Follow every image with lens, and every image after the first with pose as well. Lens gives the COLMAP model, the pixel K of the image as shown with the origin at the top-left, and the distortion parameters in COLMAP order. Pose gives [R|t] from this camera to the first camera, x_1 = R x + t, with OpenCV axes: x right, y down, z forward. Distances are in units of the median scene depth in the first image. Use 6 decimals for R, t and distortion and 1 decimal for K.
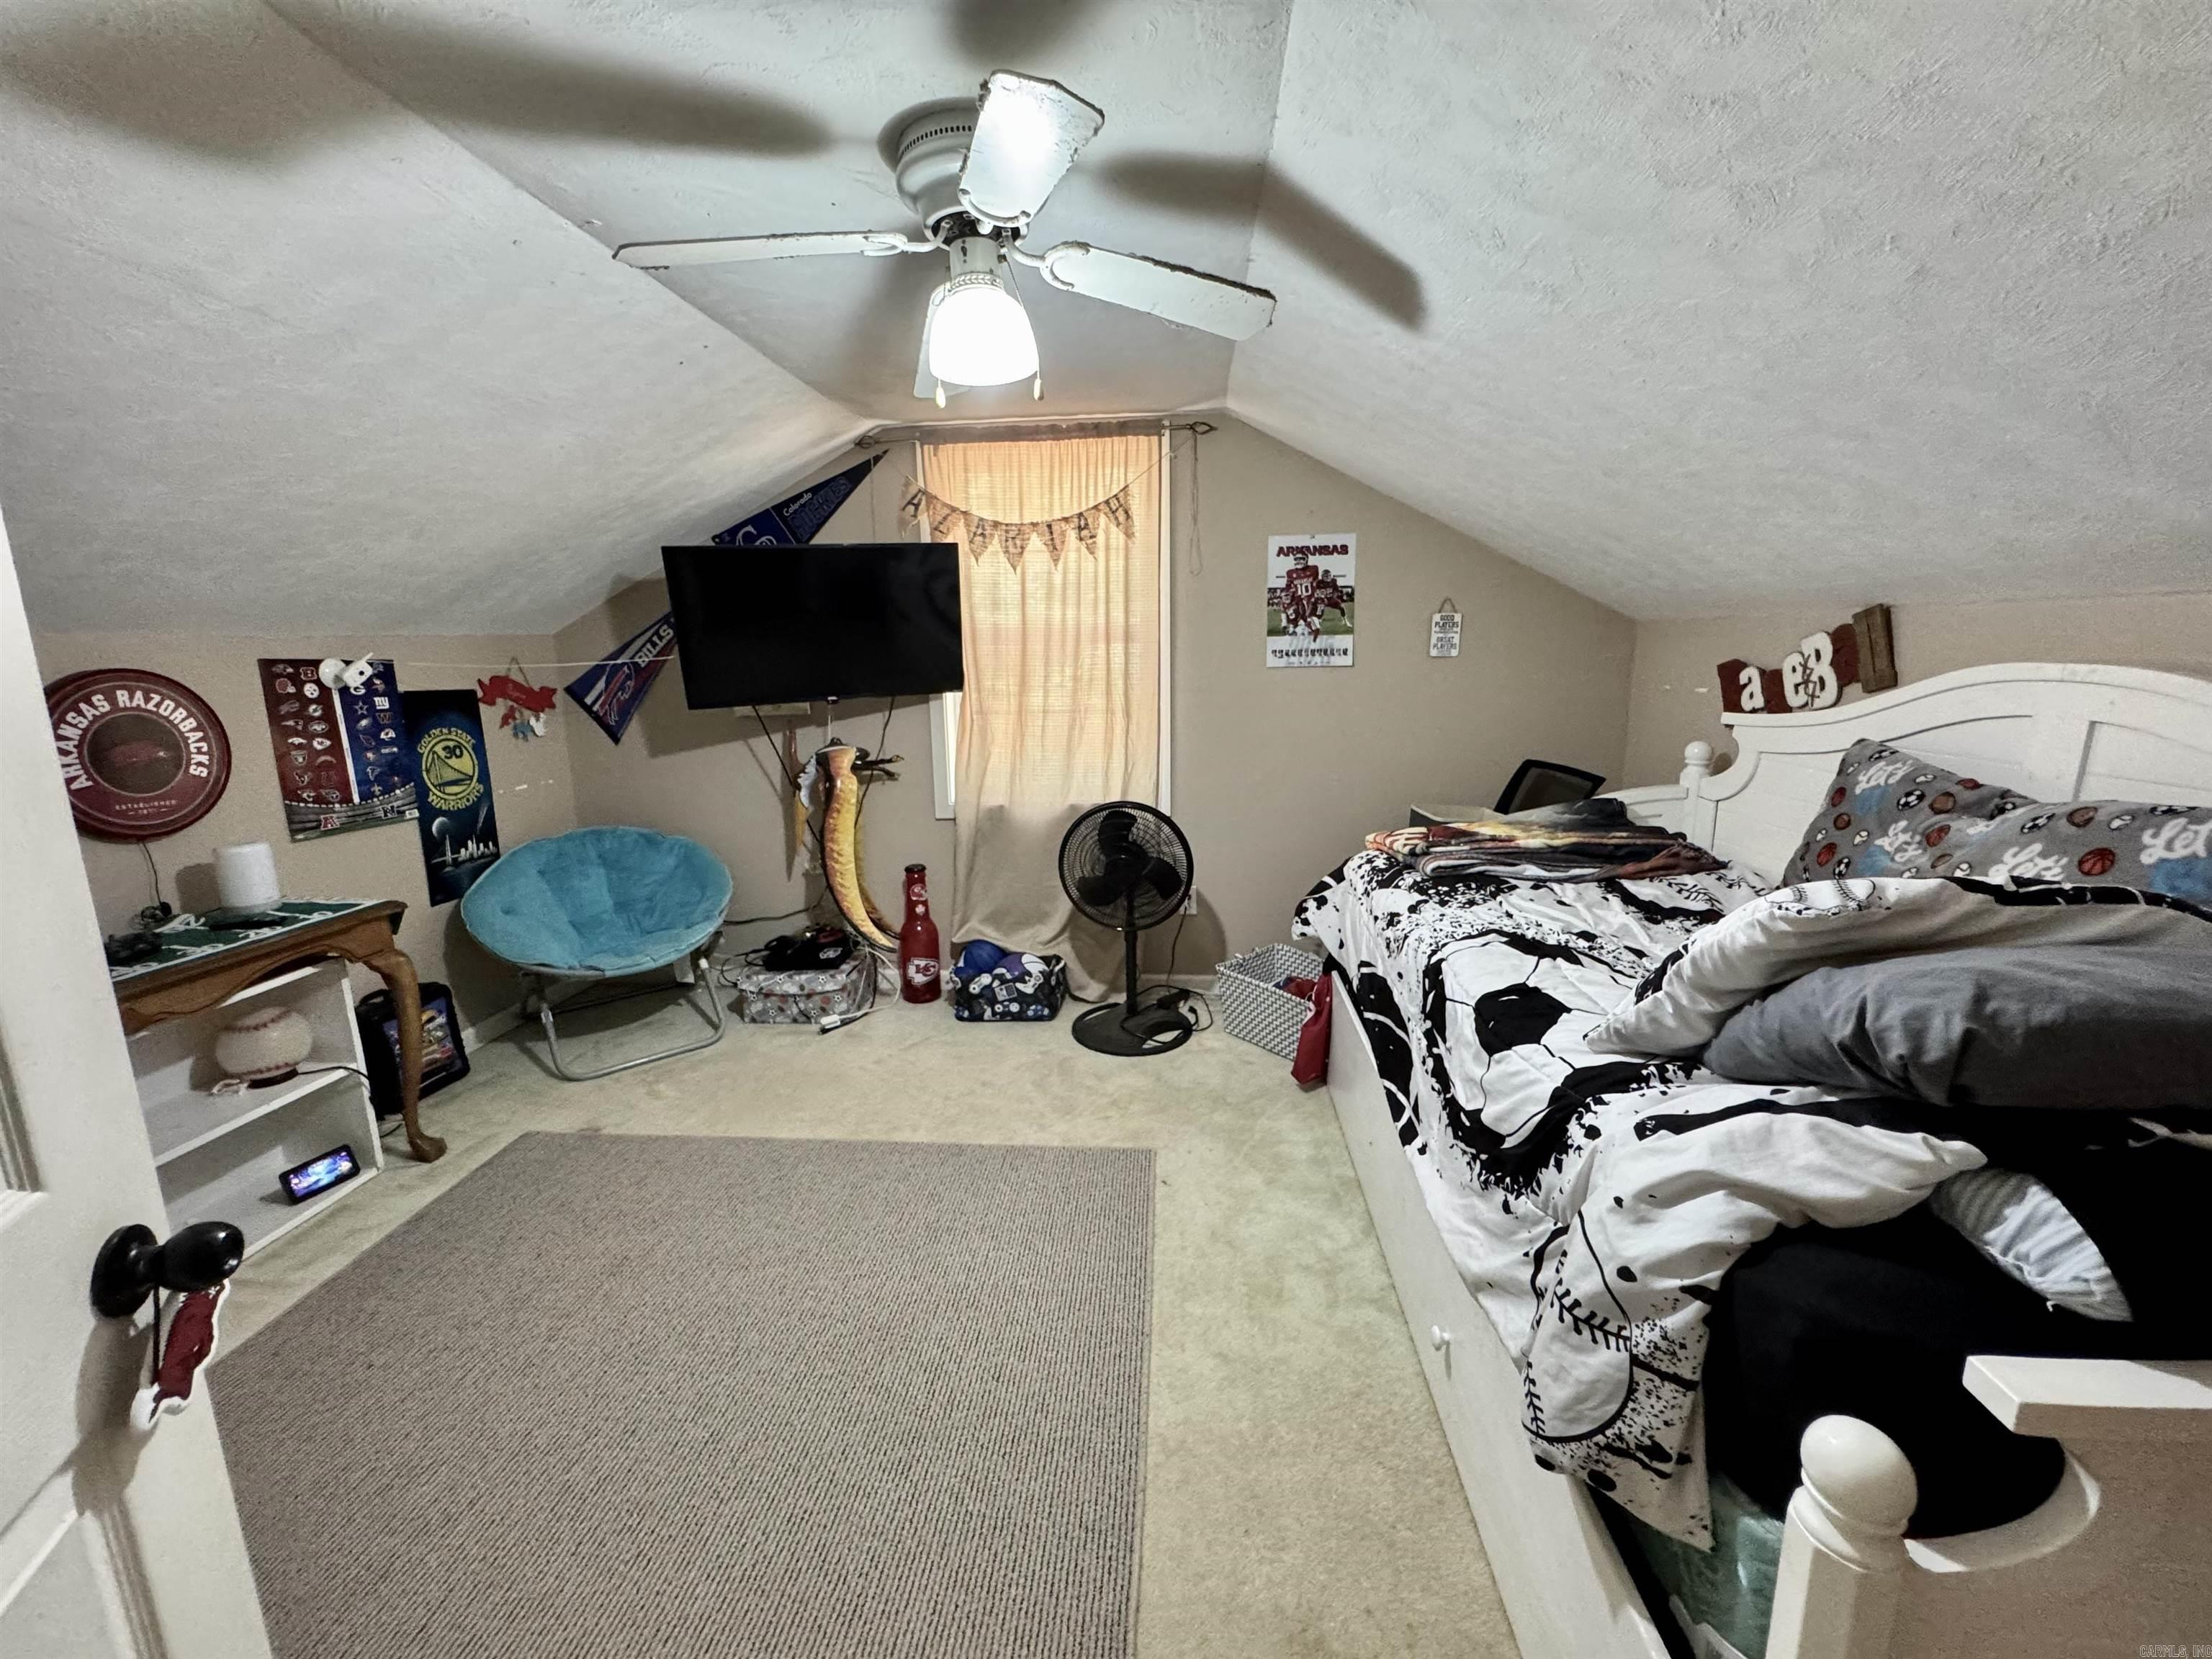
lens RADIAL K [[884.3, 0, 1110.3], [0, 884.3, 834.0], [0, 0, 1]] dist [-0.004369, 0.000540]
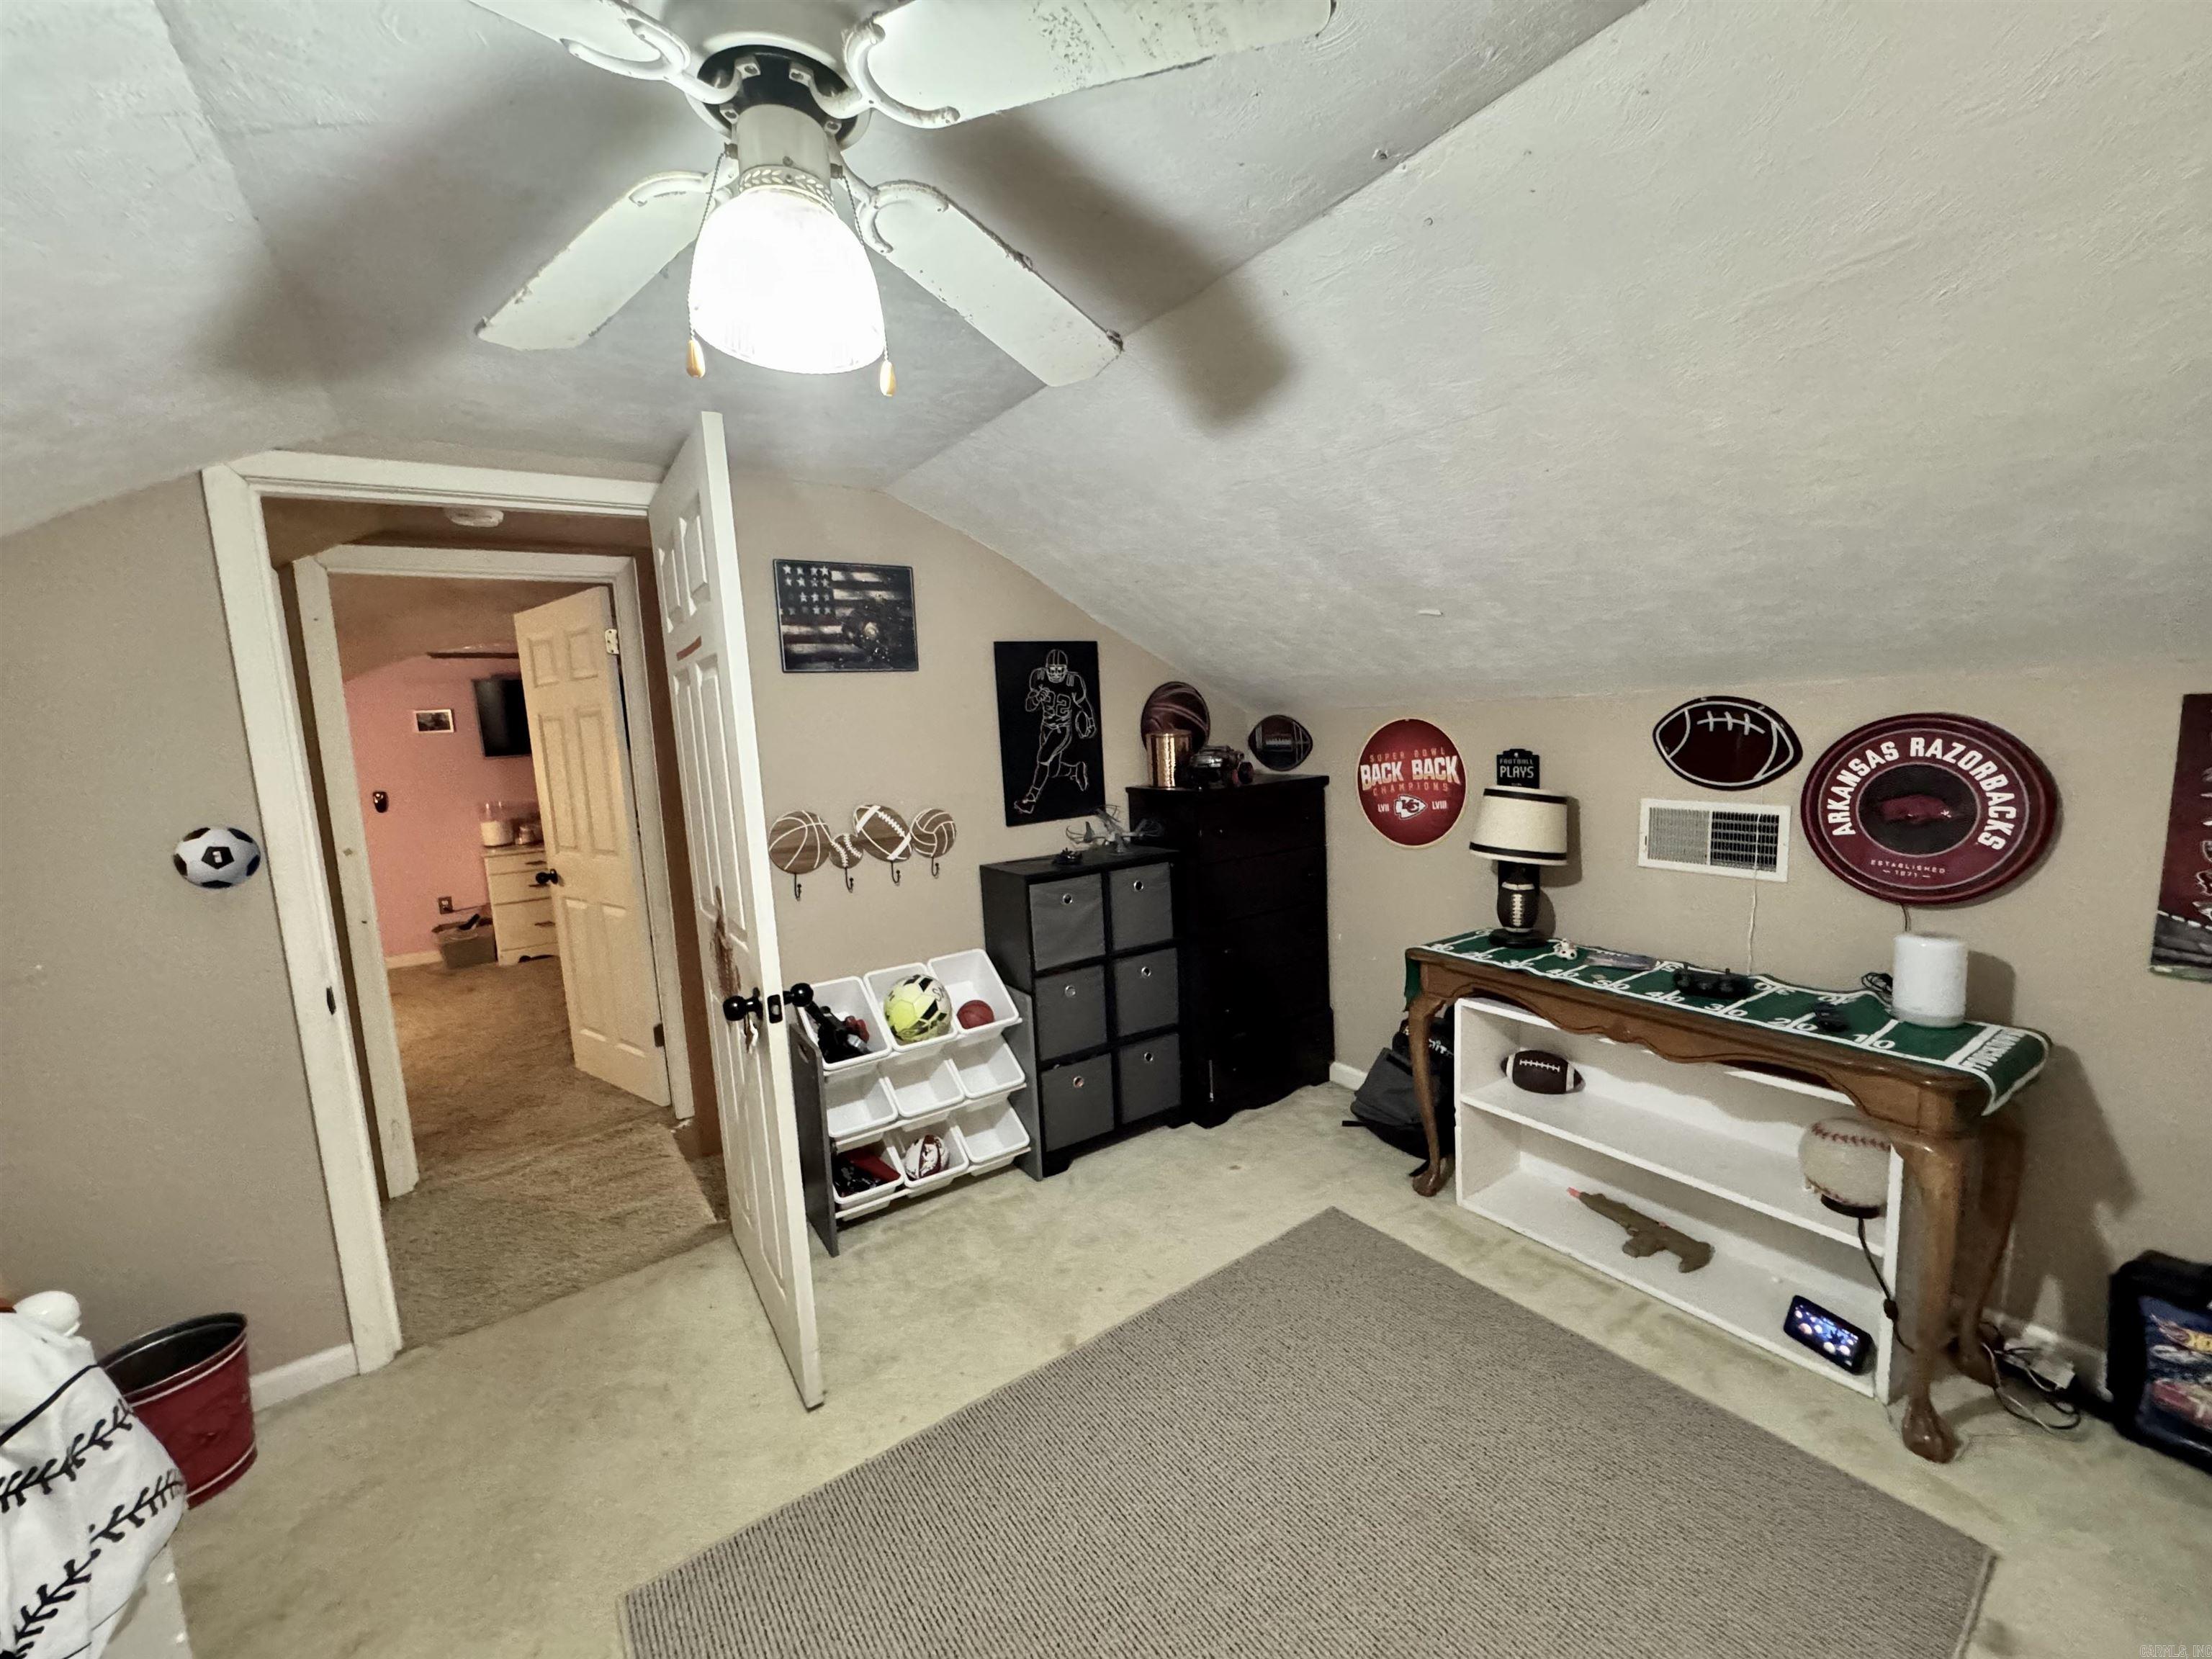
lens RADIAL K [[884.3, 0, 1102.9], [0, 884.3, 840.6], [0, 0, 1]] dist [-0.004369, 0.000540]
pose [[-0.774060, 0.132599, -0.619071, 0.071917], [-0.066363, 0.955441, 0.287625, -0.256725], [0.629625, 0.263722, -0.730769, 1.122789]]
